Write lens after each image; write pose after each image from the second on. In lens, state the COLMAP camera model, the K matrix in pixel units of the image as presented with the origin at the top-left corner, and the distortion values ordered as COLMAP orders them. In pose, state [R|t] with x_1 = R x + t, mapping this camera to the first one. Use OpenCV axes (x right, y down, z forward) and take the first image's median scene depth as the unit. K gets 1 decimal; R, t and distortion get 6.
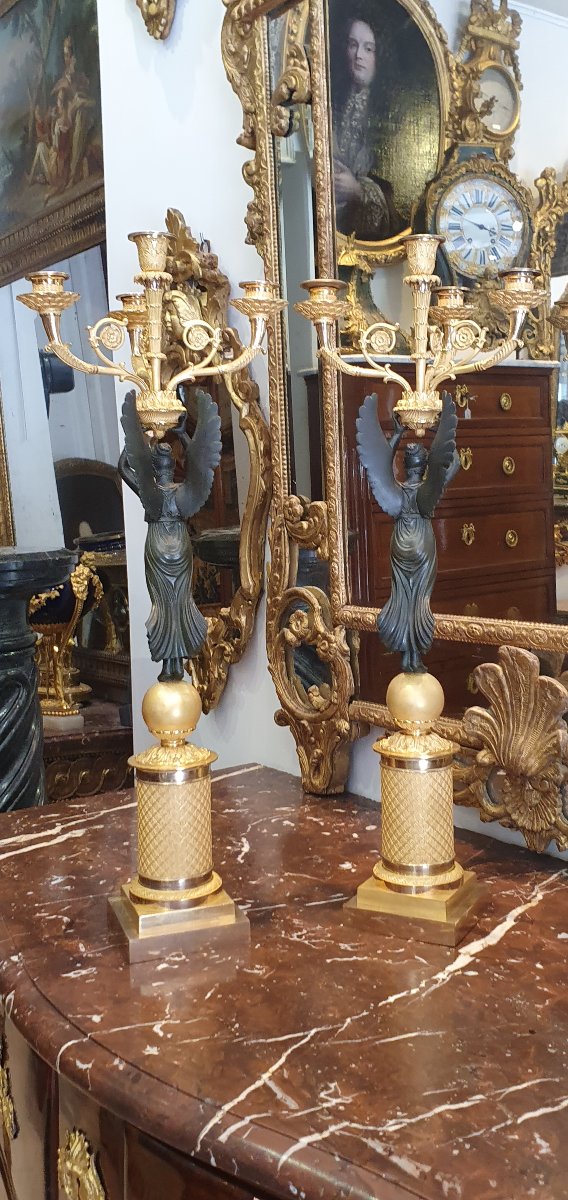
lens RADIAL K [[1154.5, 0, 291.6], [0, 1154.5, 579.2], [0, 0, 1]] dist [0.286012, -1.093439]
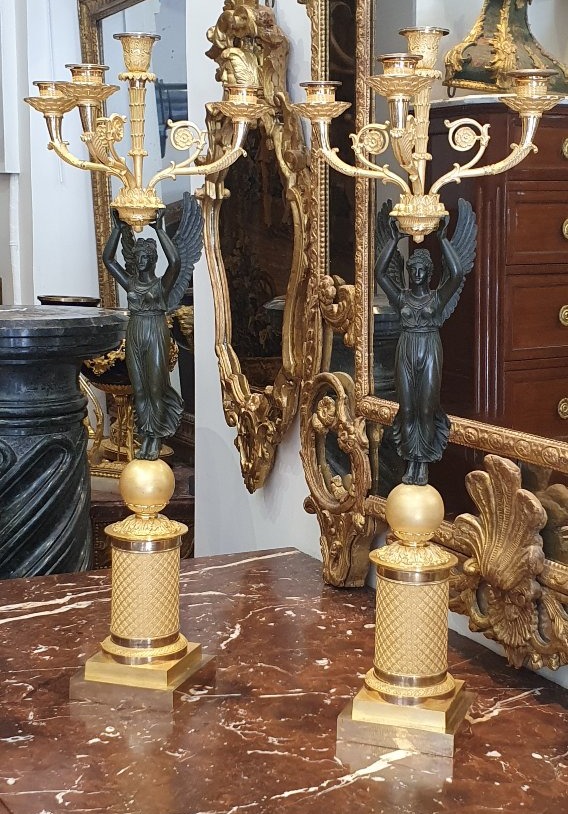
lens RADIAL K [[1334.6, 0, 284.0], [0, 1334.6, 407.0], [0, 0, 1]] dist [0.336115, -1.748242]
pose [[0.982674, 0.062003, -0.174666, 0.171337], [-0.049672, 0.996012, 0.074111, -0.046384], [0.178565, -0.064151, 0.981835, -0.099507]]
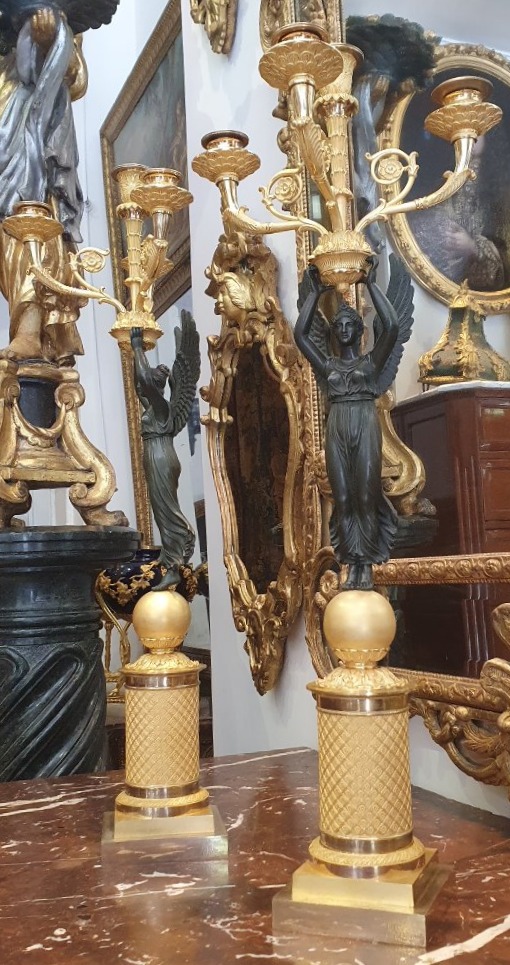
lens RADIAL K [[952.6, 0, 255.2], [0, 952.6, 509.1], [0, 0, 1]] dist [0.246254, -0.686048]
pose [[0.972373, -0.024475, -0.232144, 0.132871], [-0.007210, 0.990865, -0.134663, 0.084623], [0.233319, 0.132617, 0.963315, 0.246237]]
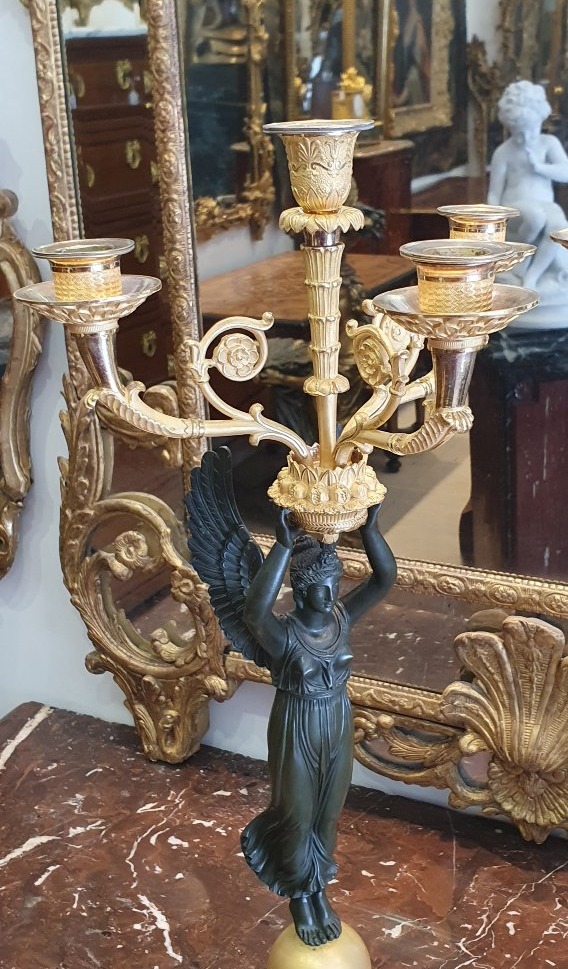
lens RADIAL K [[1174.7, 0, 297.2], [0, 1174.7, 441.8], [0, 0, 1]] dist [0.189482, -0.687707]
pose [[0.893184, -0.137641, 0.428110, -0.210513], [0.041051, 0.972988, 0.227177, -0.192716], [-0.447814, -0.185337, 0.874707, 0.344380]]
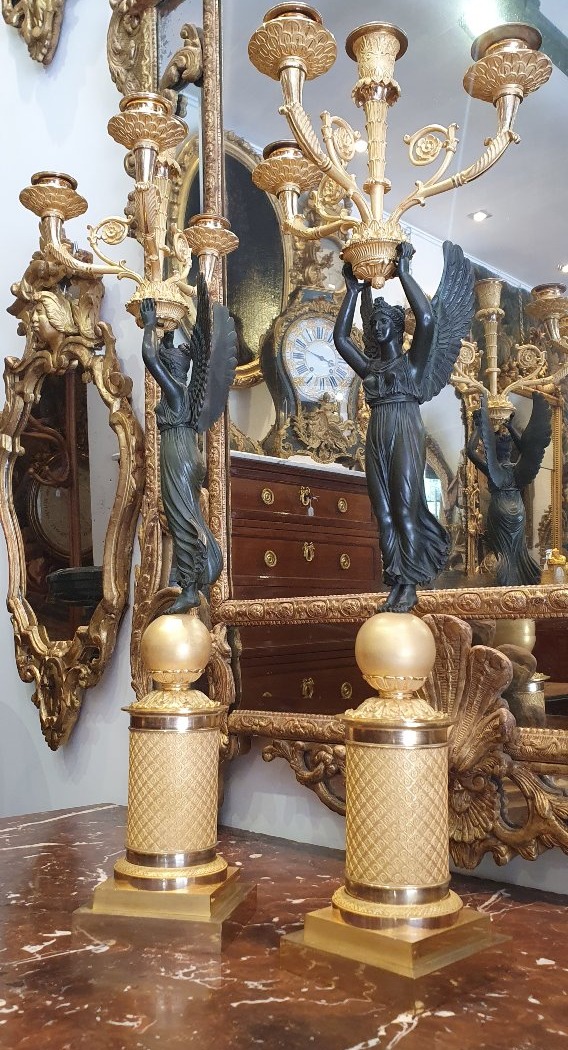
lens RADIAL K [[953.0, 0, 277.1], [0, 953.0, 553.2], [0, 0, 1]] dist [0.093616, -0.217413]
pose [[0.987813, 0.038378, 0.150839, -0.026266], [-0.011763, 0.984761, -0.173517, 0.111779], [-0.155200, 0.169628, 0.973211, 0.279302]]
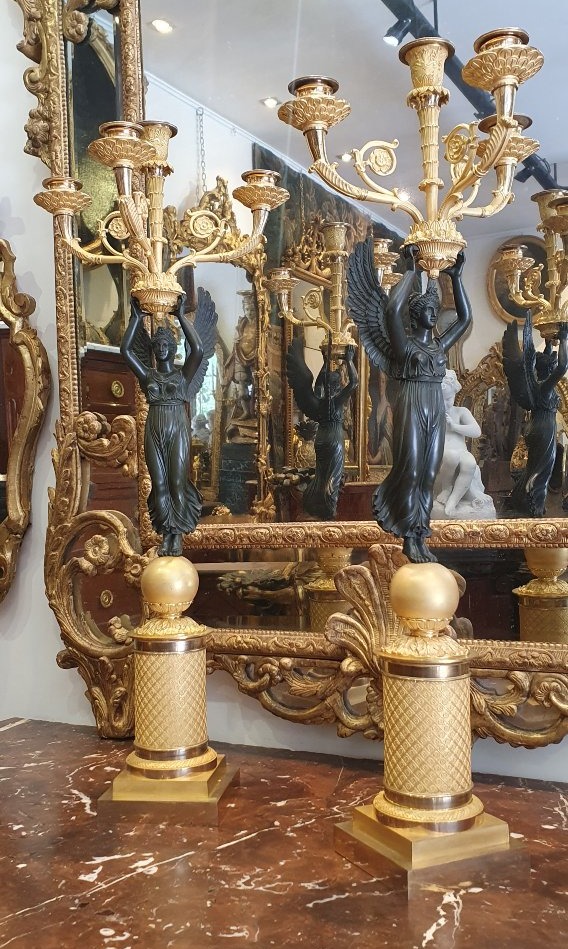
lens RADIAL K [[956.7, 0, 284.0], [0, 956.7, 474.5], [0, 0, 1]] dist [0.150361, -0.382728]
pose [[0.908643, 0.016454, 0.417249, -0.183349], [0.033063, 0.993251, -0.111171, 0.071124], [-0.416262, 0.114810, 0.901967, 0.253765]]
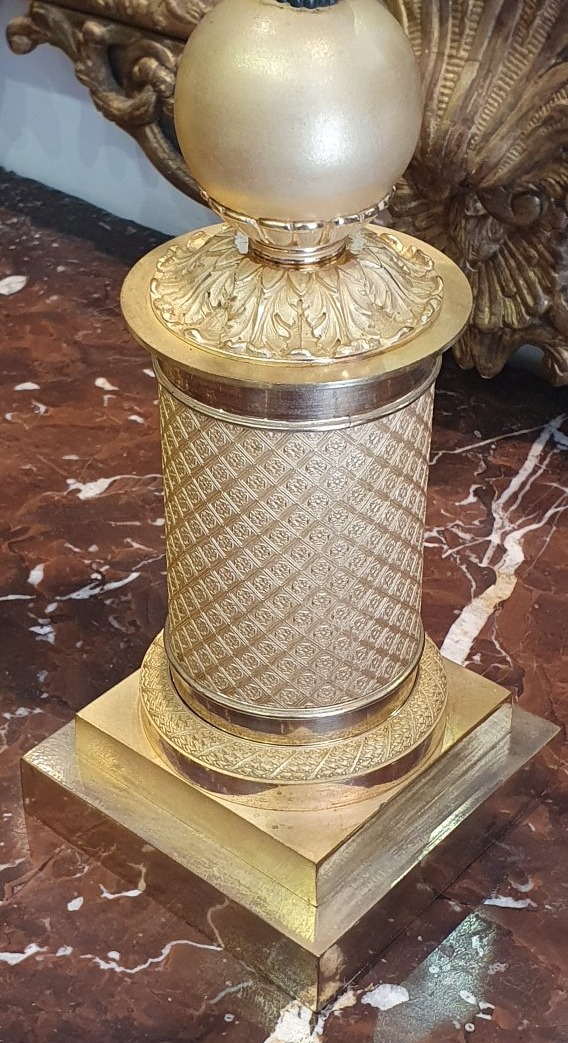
lens RADIAL K [[1739.1, 0, 282.0], [0, 1739.1, 555.0], [0, 0, 1]] dist [0.130988, -0.135078]
pose [[0.975519, -0.115653, 0.187050, 0.036563], [0.001812, 0.854747, 0.519042, 0.001979], [-0.219909, -0.505996, 0.834031, 0.455320]]
